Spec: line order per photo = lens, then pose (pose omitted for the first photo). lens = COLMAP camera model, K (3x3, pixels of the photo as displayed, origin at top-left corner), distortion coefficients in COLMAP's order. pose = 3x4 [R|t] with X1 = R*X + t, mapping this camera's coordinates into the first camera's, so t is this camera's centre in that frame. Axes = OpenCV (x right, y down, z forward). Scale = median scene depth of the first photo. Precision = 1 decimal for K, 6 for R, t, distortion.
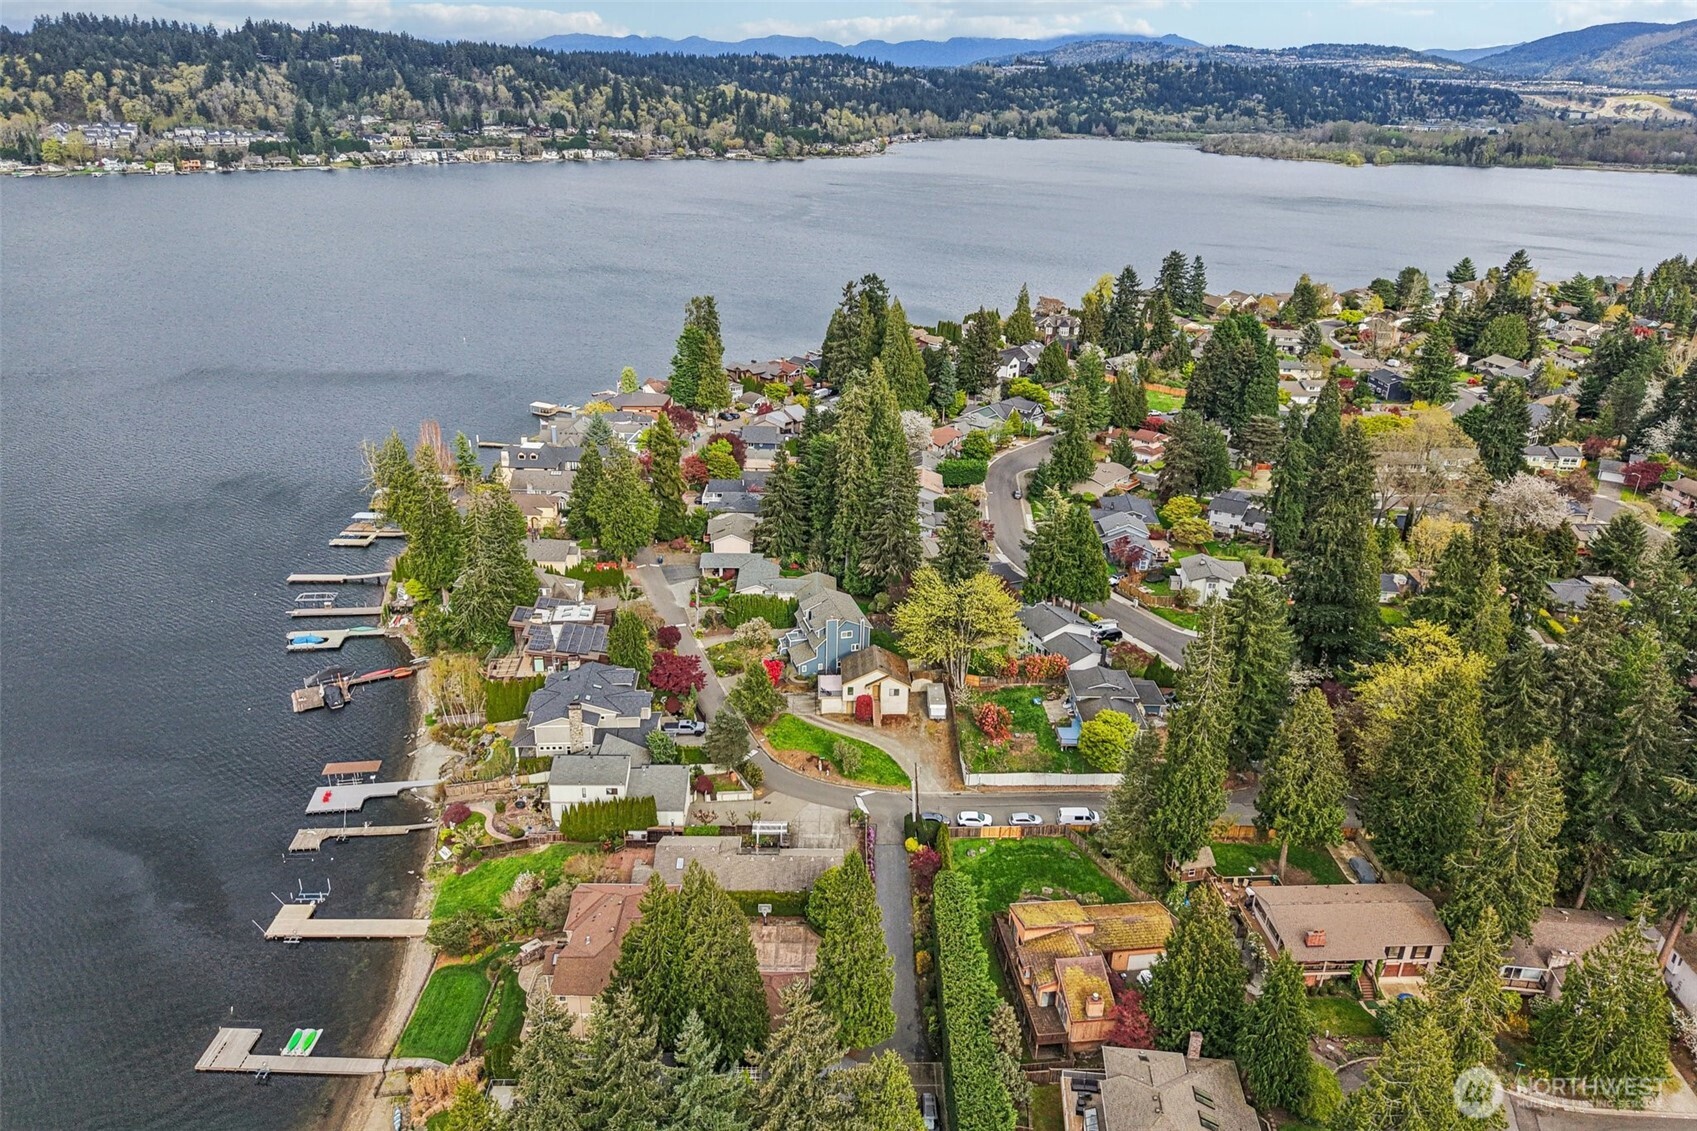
lens RADIAL K [[1156.7, 0, 876.2], [0, 1156.7, 562.9], [0, 0, 1]] dist [0.011149, -0.007561]
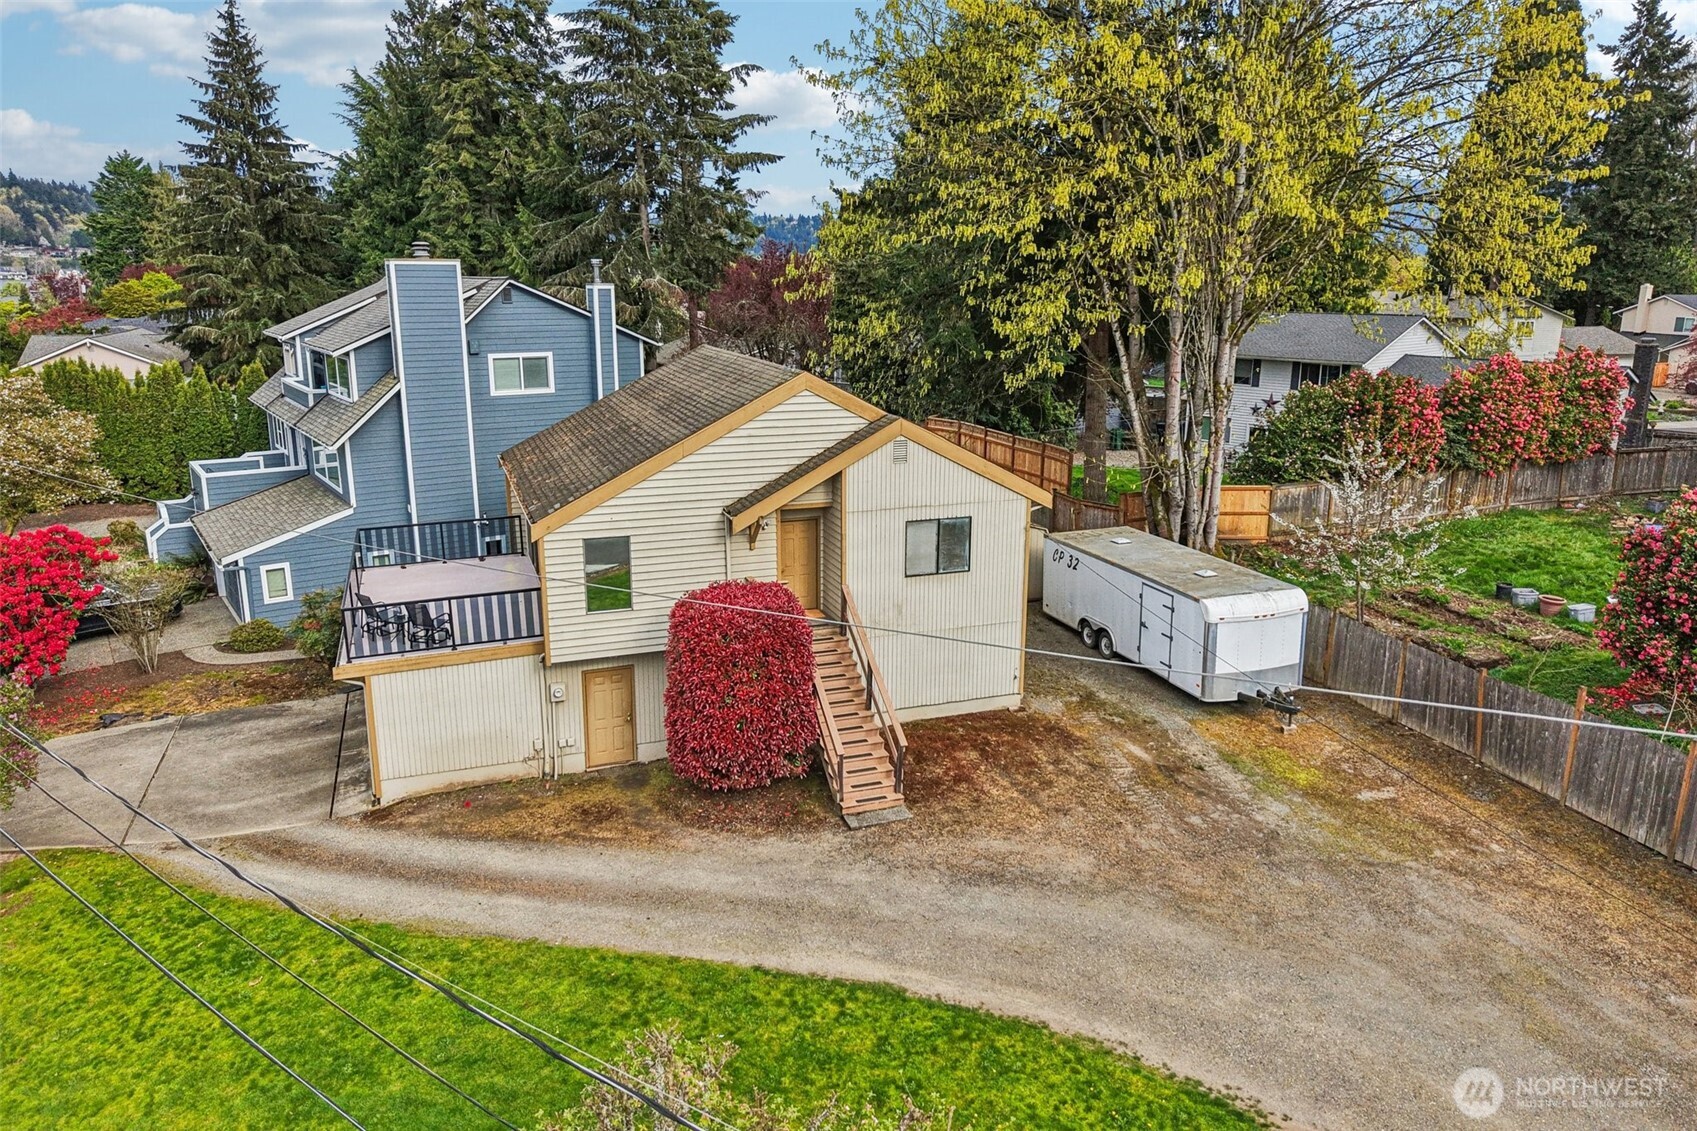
lens RADIAL K [[1161.5, 0, 860.2], [0, 1161.5, 545.3], [0, 0, 1]] dist [0.016527, -0.017678]
pose [[0.953720, -0.093819, 0.285686, -0.004163], [0.135252, 0.982390, -0.128903, 0.016917], [-0.268561, 0.161577, 0.949614, 0.115544]]
